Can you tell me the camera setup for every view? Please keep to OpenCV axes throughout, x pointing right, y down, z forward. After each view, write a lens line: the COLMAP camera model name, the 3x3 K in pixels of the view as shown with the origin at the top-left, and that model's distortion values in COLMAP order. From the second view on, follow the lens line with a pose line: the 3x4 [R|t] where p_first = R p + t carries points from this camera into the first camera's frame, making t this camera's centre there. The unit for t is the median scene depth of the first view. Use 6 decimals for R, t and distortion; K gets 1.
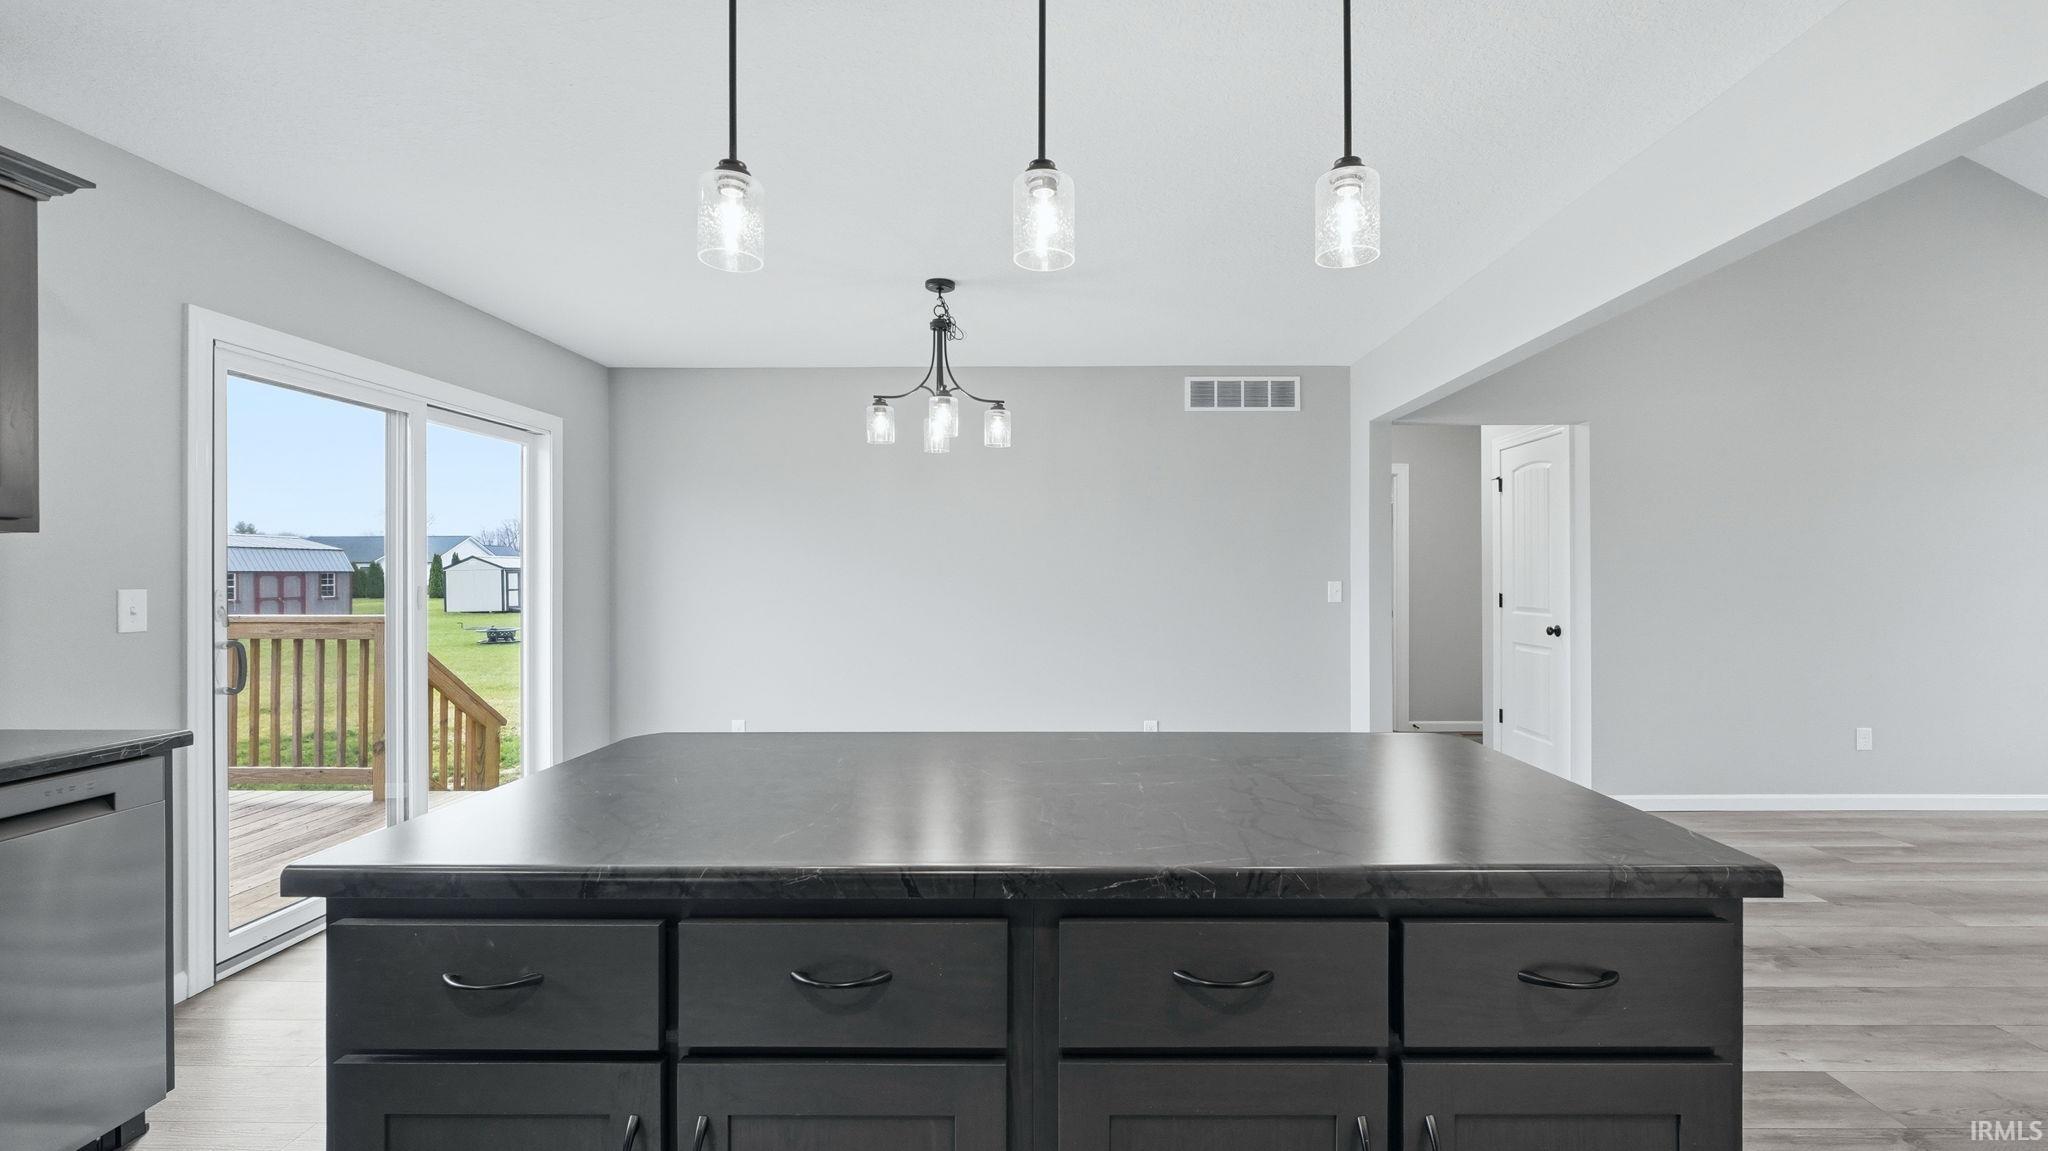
lens RADIAL K [[877.1, 0, 1071.6], [0, 877.1, 569.9], [0, 0, 1]] dist [-0.004867, -0.000285]
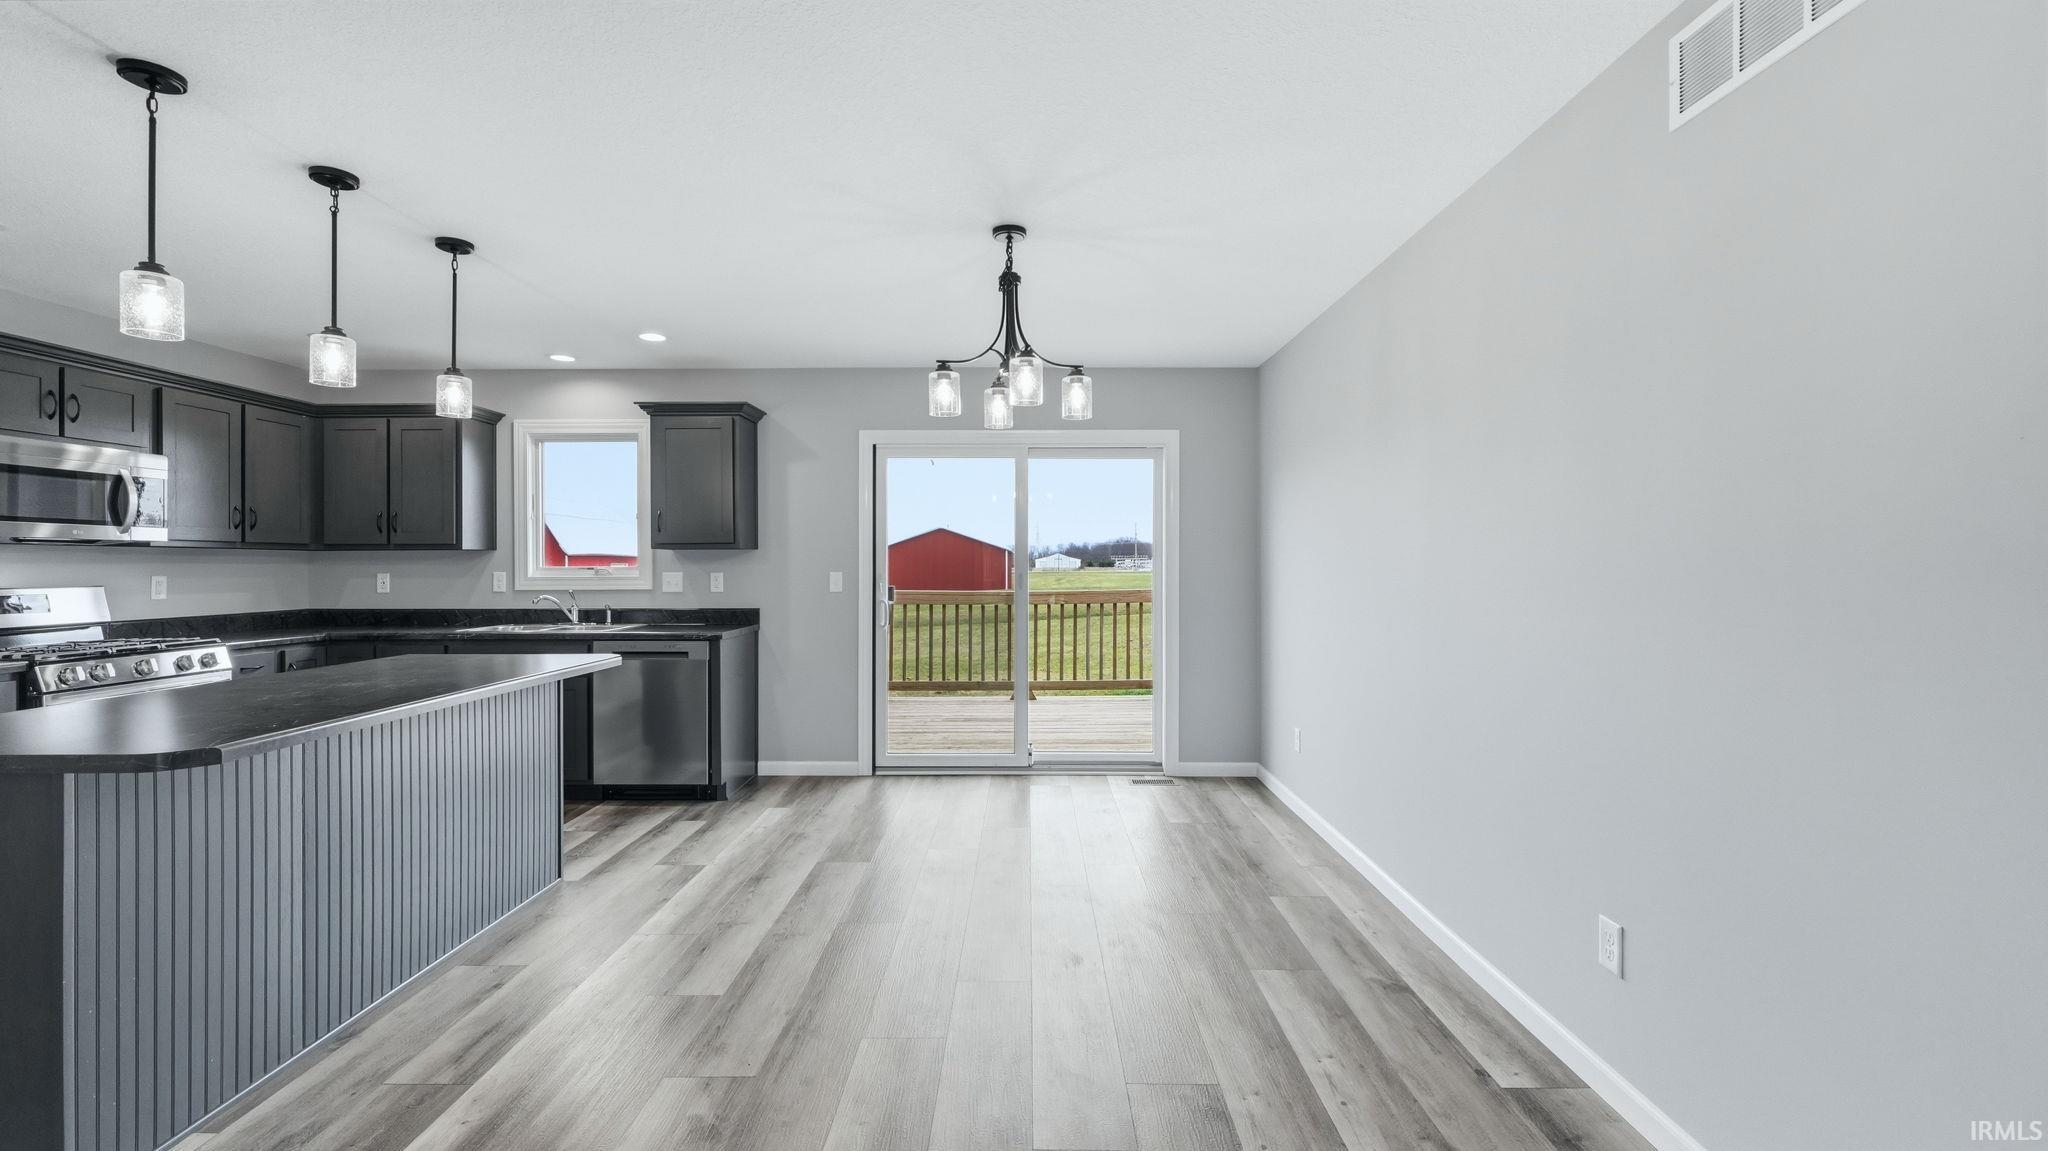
lens RADIAL K [[853.3, 0, 1021.0], [0, 853.3, 565.0], [0, 0, 1]] dist [-0.004211, -0.000039]
pose [[-0.007825, 0.000469, -0.999969, 0.559266], [0.002176, 0.999998, 0.000452, 0.003075], [0.999967, -0.002172, -0.007826, 0.819569]]
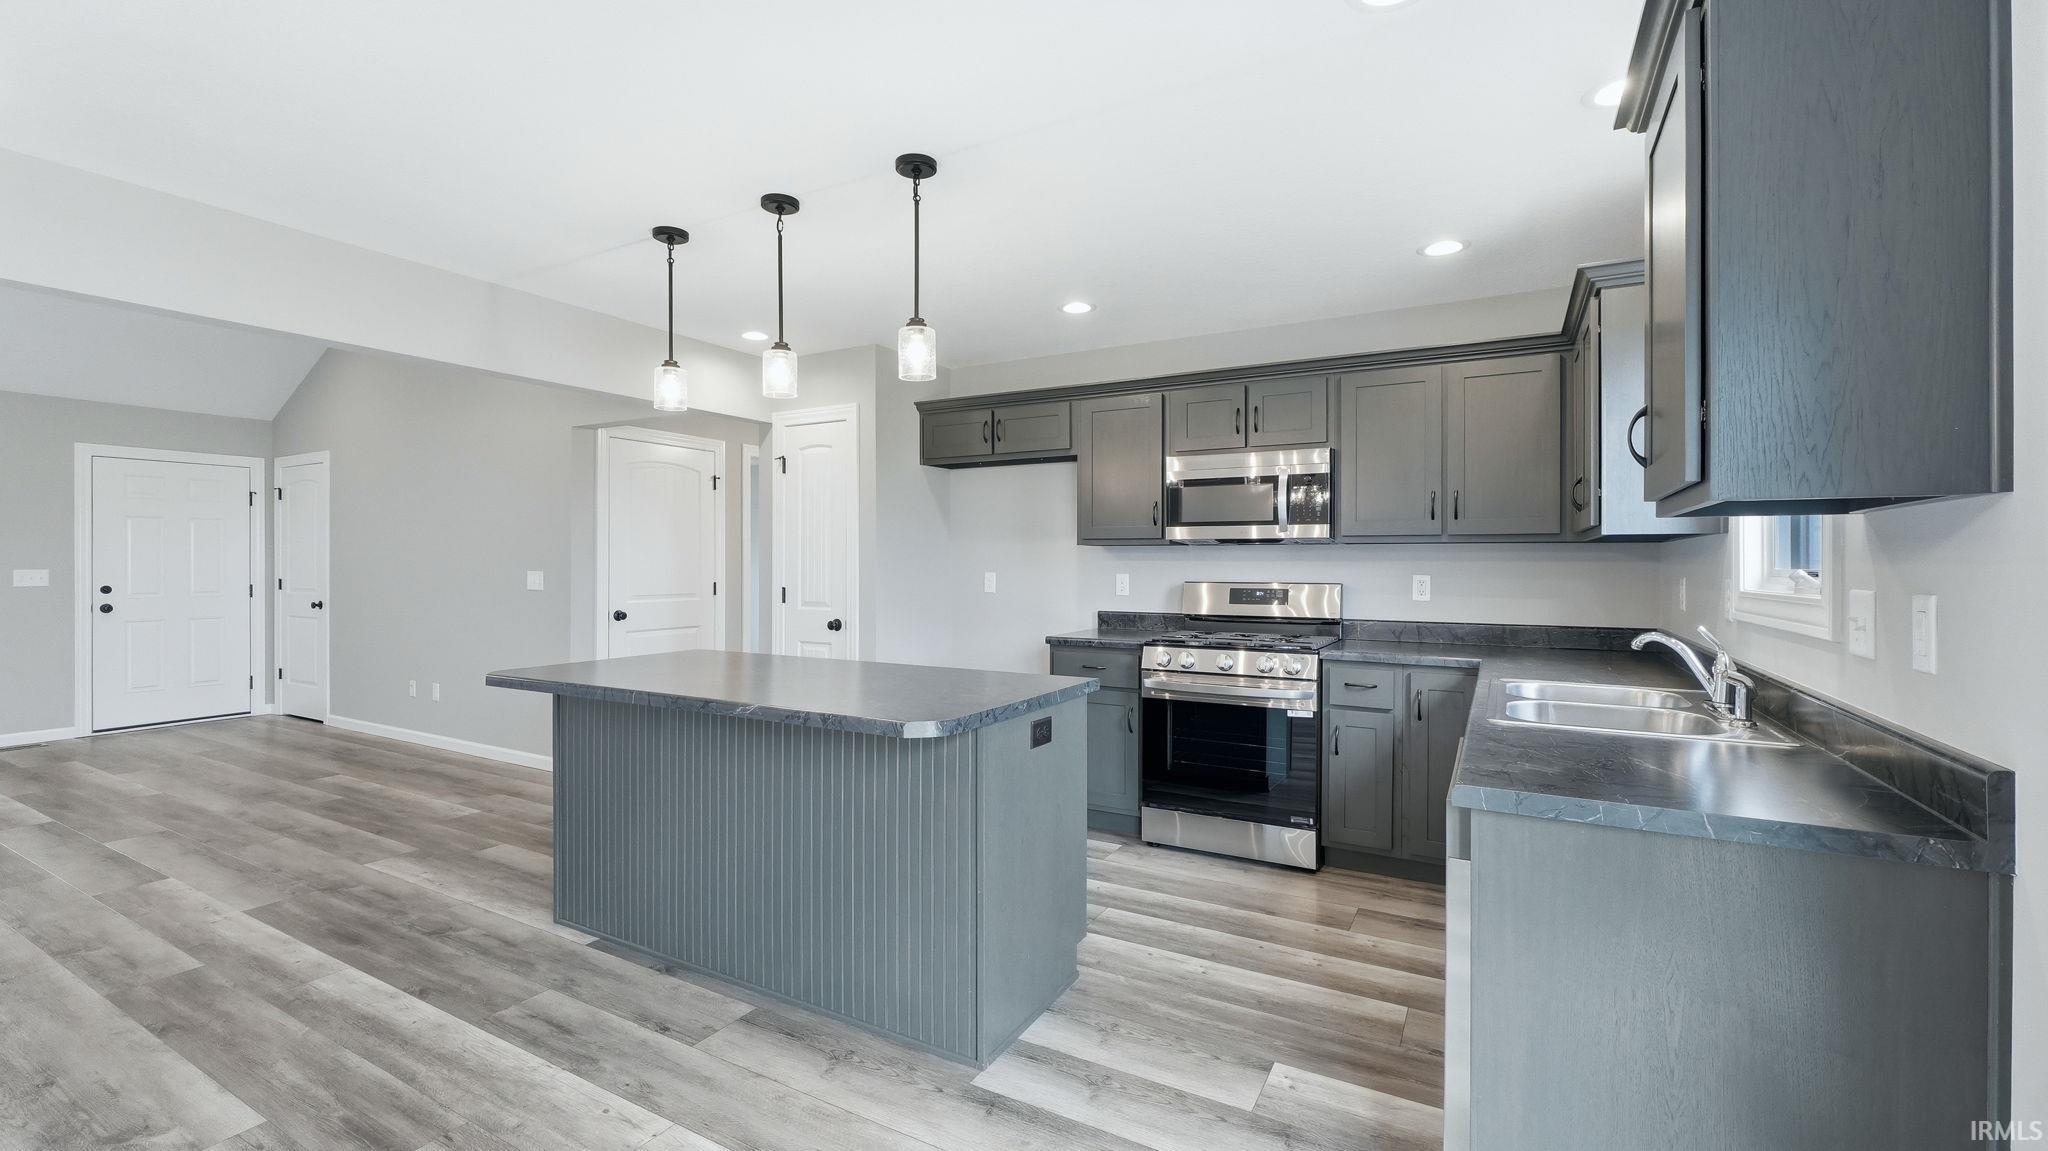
lens RADIAL K [[852.2, 0, 1022.7], [0, 852.2, 560.8], [0, 0, 1]] dist [-0.004157, 0.000309]
pose [[-0.870496, -0.000024, 0.492175, -0.475160], [-0.001527, 0.999995, -0.002651, 0.002193], [-0.492172, -0.003059, -0.870492, 0.804930]]
